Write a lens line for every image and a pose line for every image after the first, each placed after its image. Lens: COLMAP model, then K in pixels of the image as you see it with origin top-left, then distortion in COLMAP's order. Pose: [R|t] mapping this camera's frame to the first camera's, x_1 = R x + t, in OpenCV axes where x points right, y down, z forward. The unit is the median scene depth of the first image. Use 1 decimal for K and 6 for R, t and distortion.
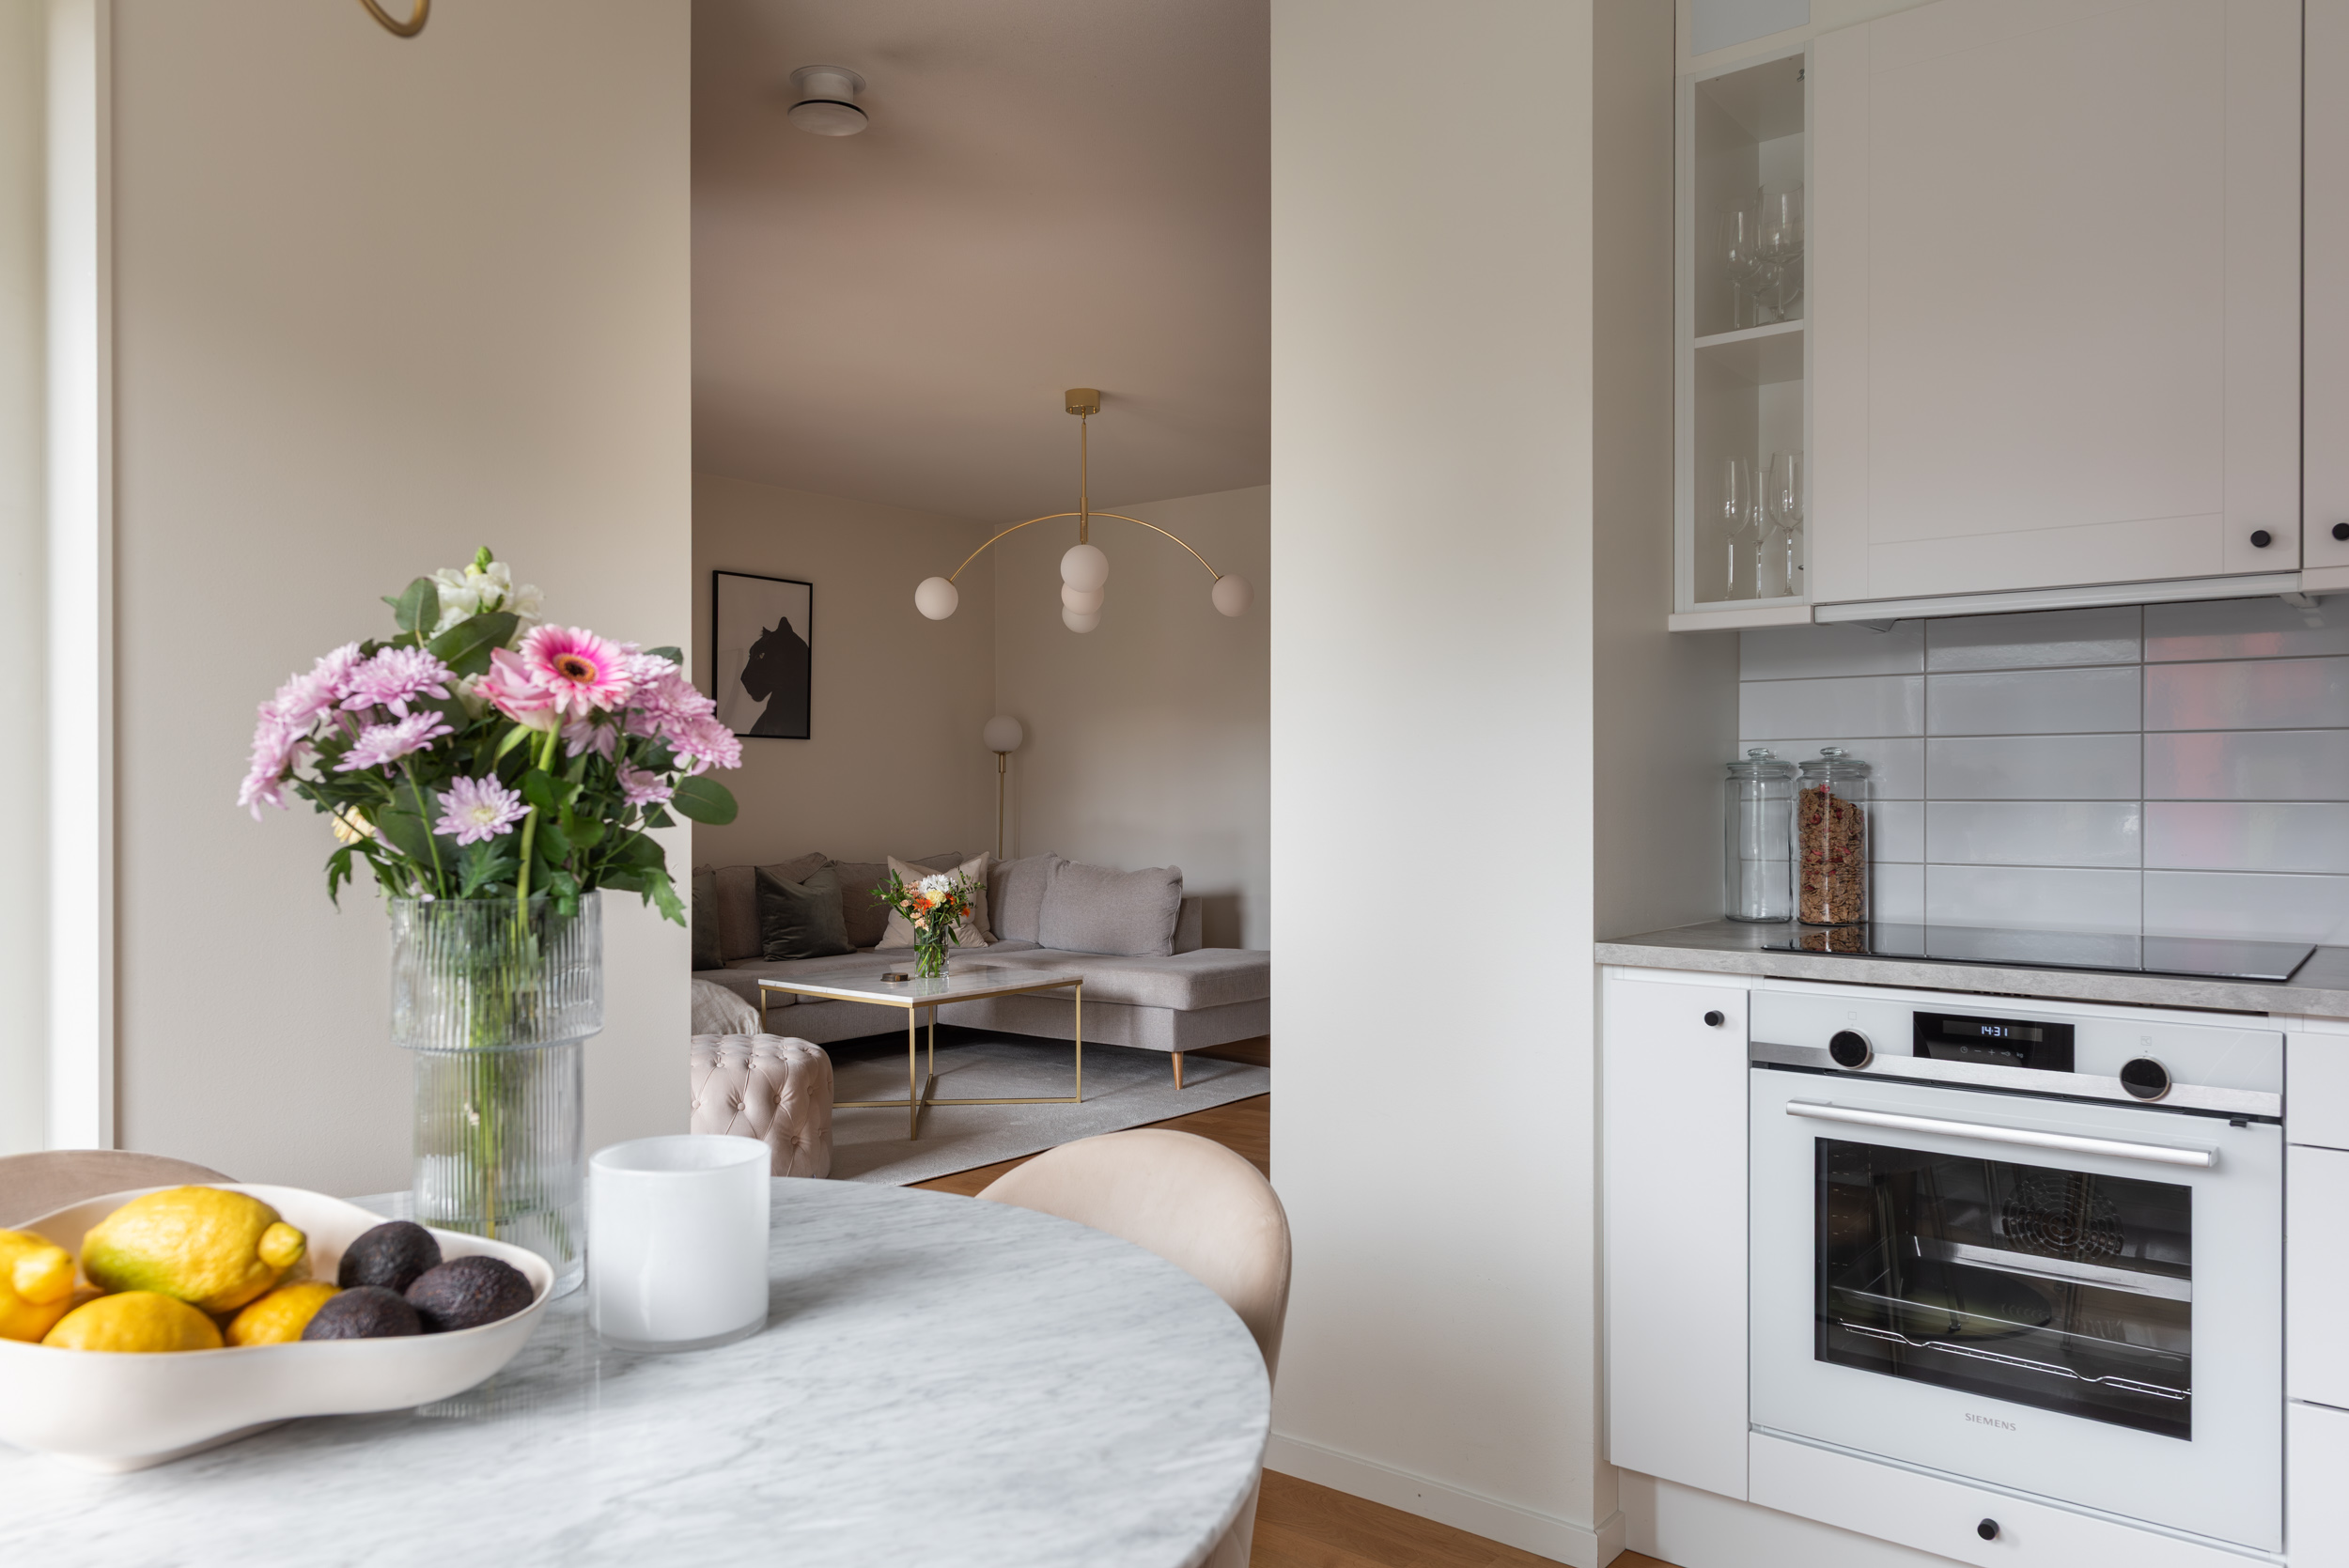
lens RADIAL K [[1624.8, 0, 1168.6], [0, 1624.8, 784.7], [0, 0, 1]] dist [-0.007374, -0.004767]
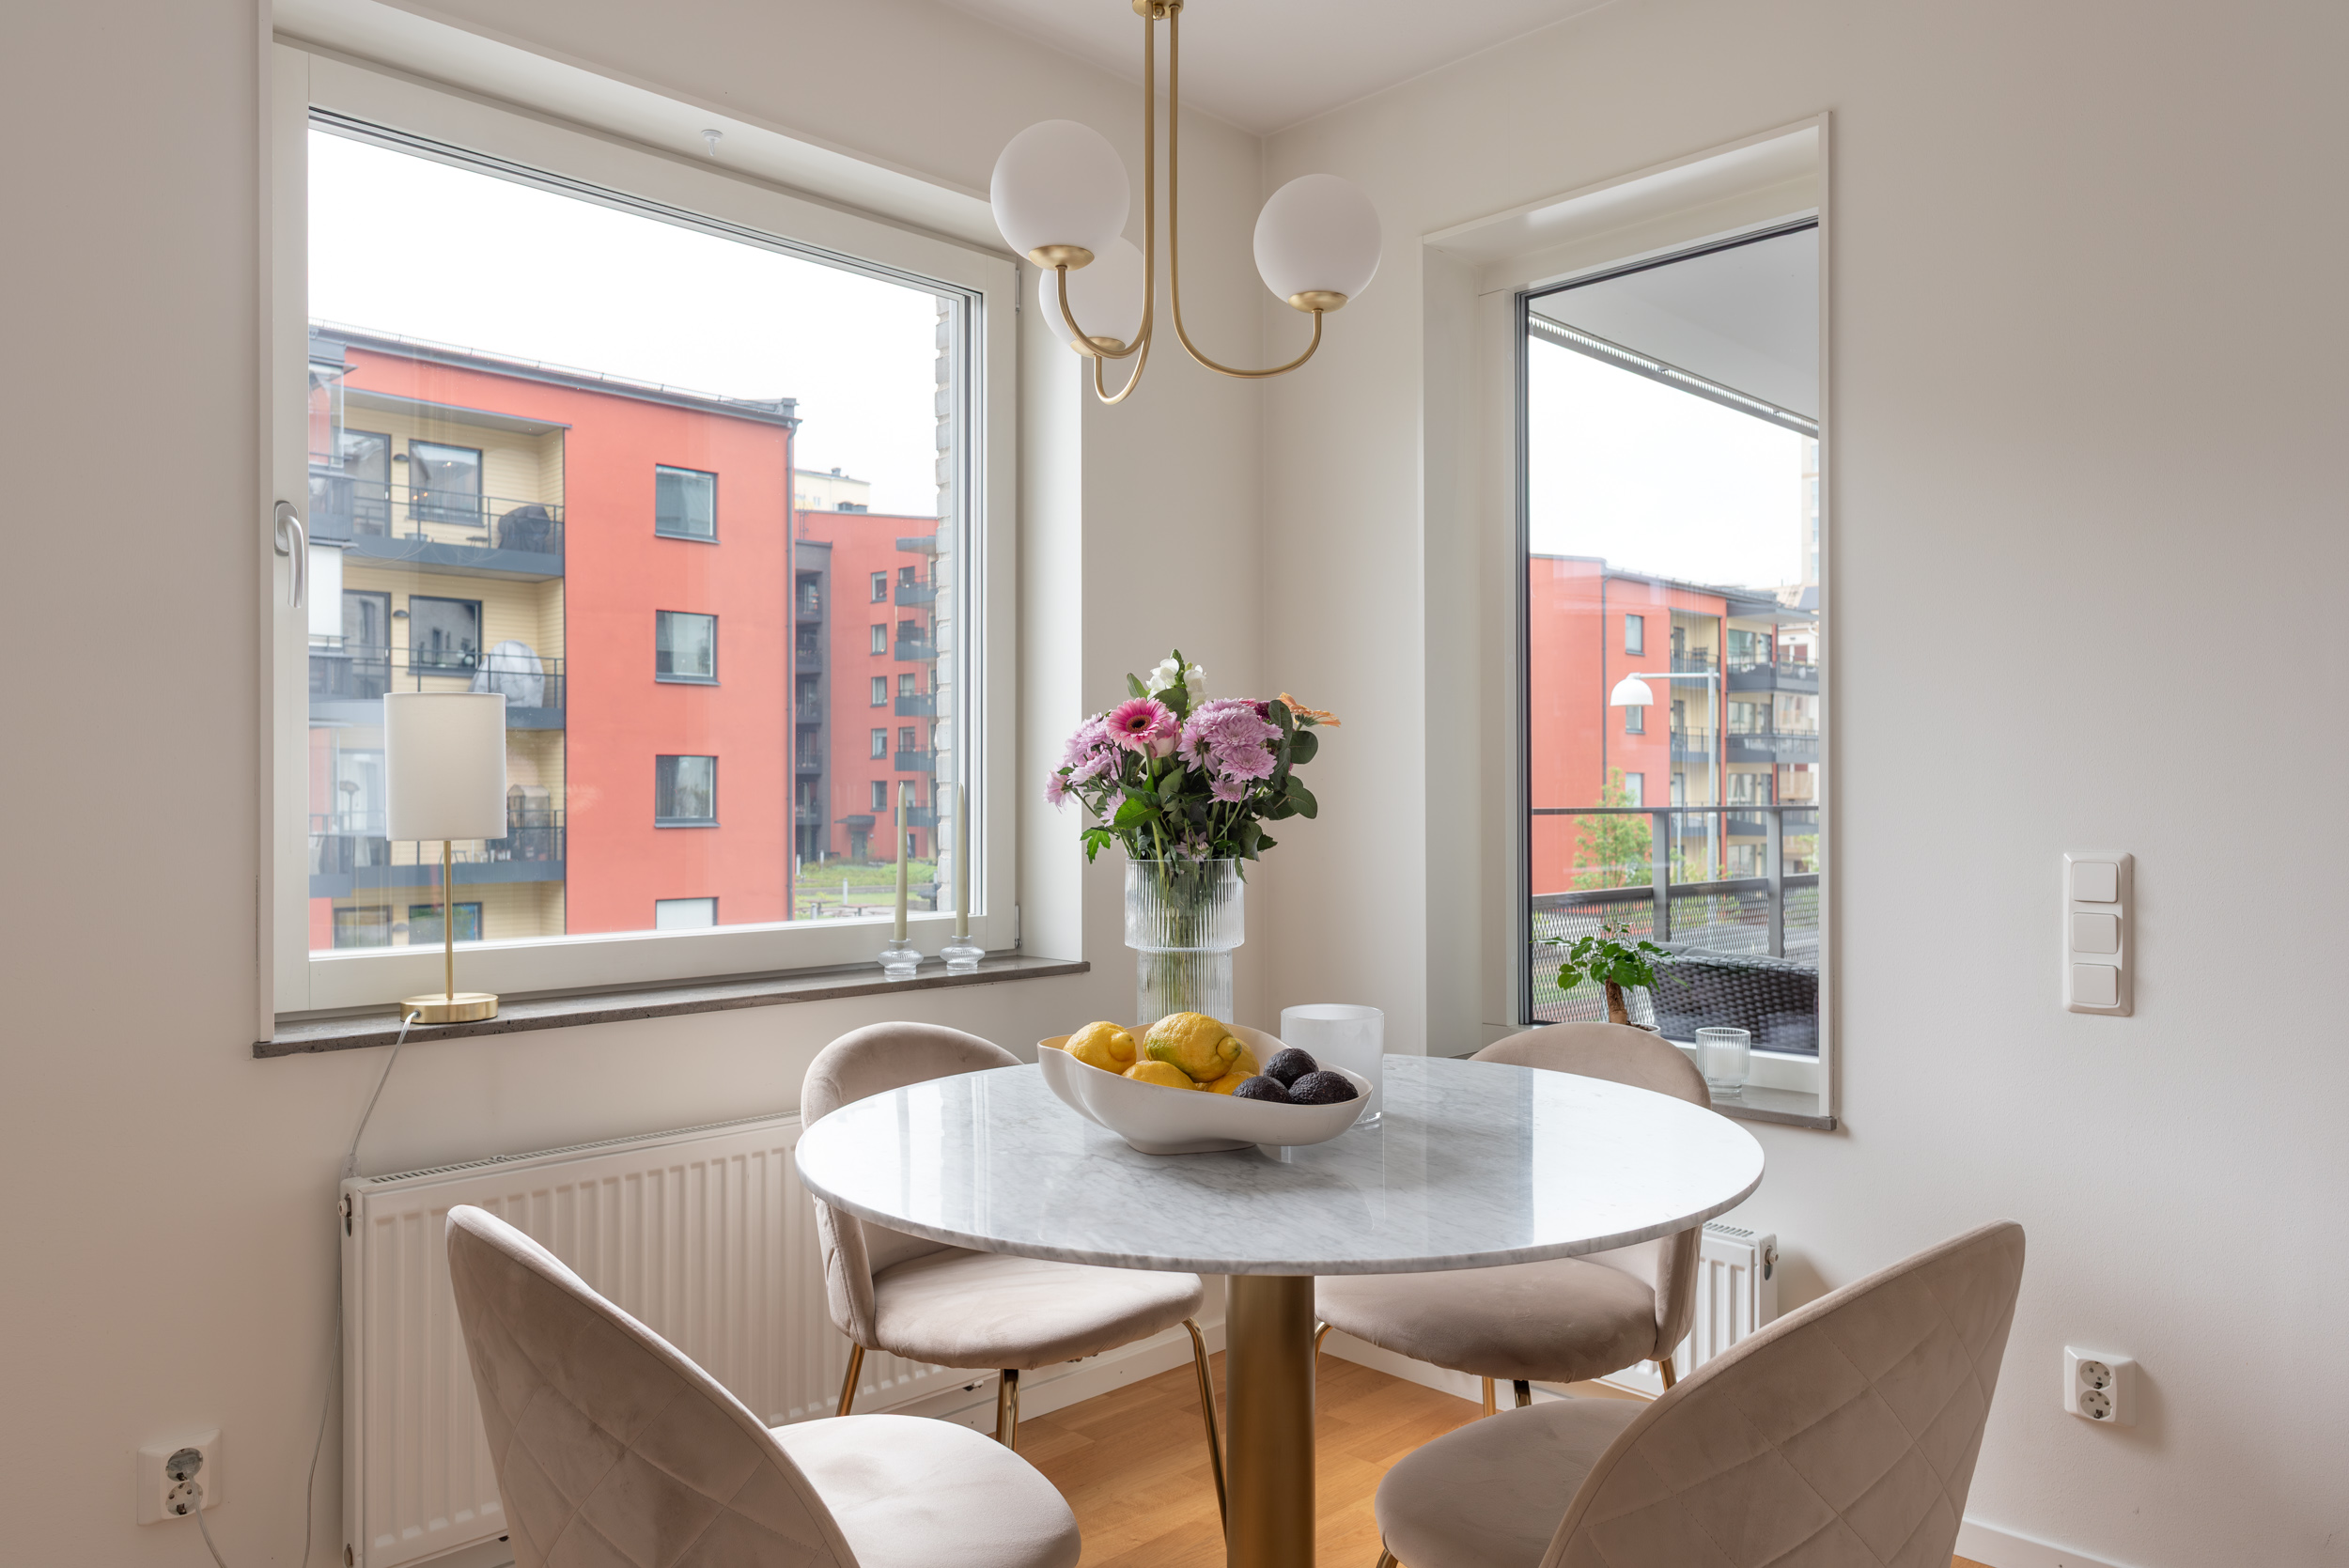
lens RADIAL K [[1588.1, 0, 1173.5], [0, 1588.1, 792.9], [0, 0, 1]] dist [0.004805, 0.000444]
pose [[-0.094053, -0.008657, -0.995530, 1.330159], [-0.011878, 0.999901, -0.007573, 0.020433], [0.995496, 0.011112, -0.094147, 1.103671]]
